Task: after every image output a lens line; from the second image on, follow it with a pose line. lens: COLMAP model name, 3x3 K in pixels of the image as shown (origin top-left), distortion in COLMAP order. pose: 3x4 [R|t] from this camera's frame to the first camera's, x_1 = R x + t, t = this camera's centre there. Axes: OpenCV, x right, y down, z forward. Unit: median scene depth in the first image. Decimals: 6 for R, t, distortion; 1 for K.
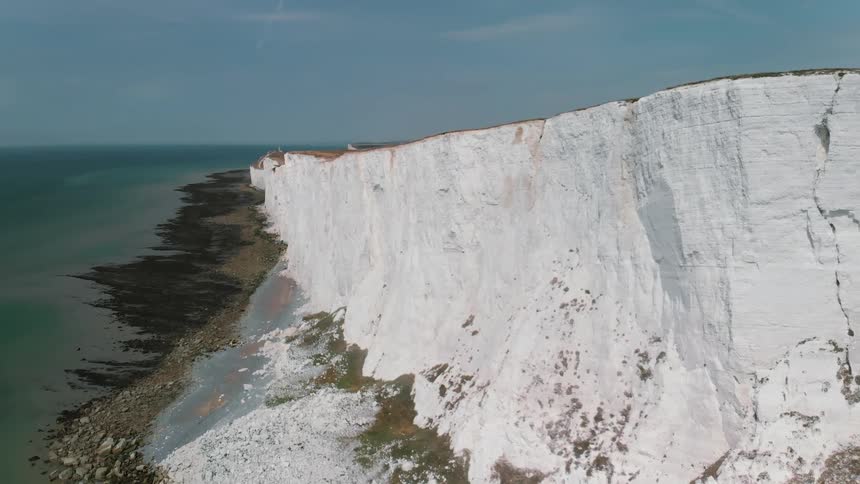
lens RADIAL K [[657.5, 0, 449.6], [0, 657.5, 239.6], [0, 0, 1]] dist [0.106531, -0.231575]
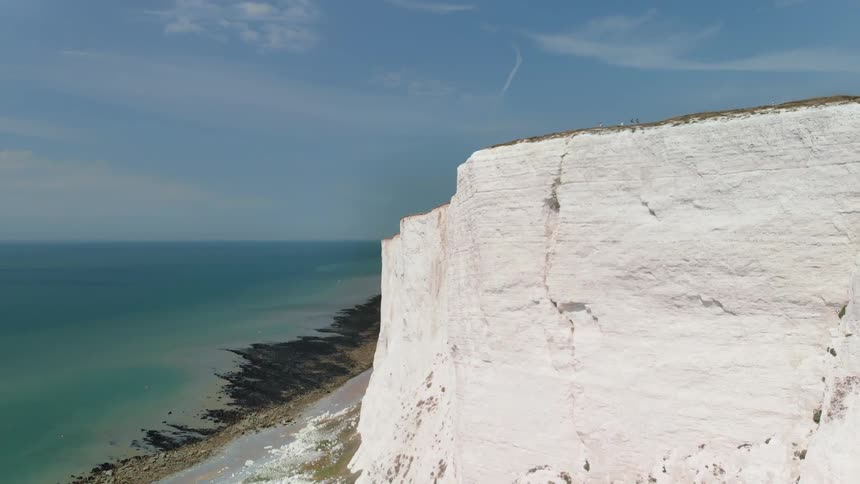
lens RADIAL K [[676.6, 0, 427.4], [0, 676.6, 250.2], [0, 0, 1]] dist [0.347970, -0.907078]
pose [[0.913460, 0.011466, -0.406768, 0.750357], [-0.062708, 0.991629, -0.112868, -0.002895], [0.402069, 0.128608, 0.906532, 0.168341]]
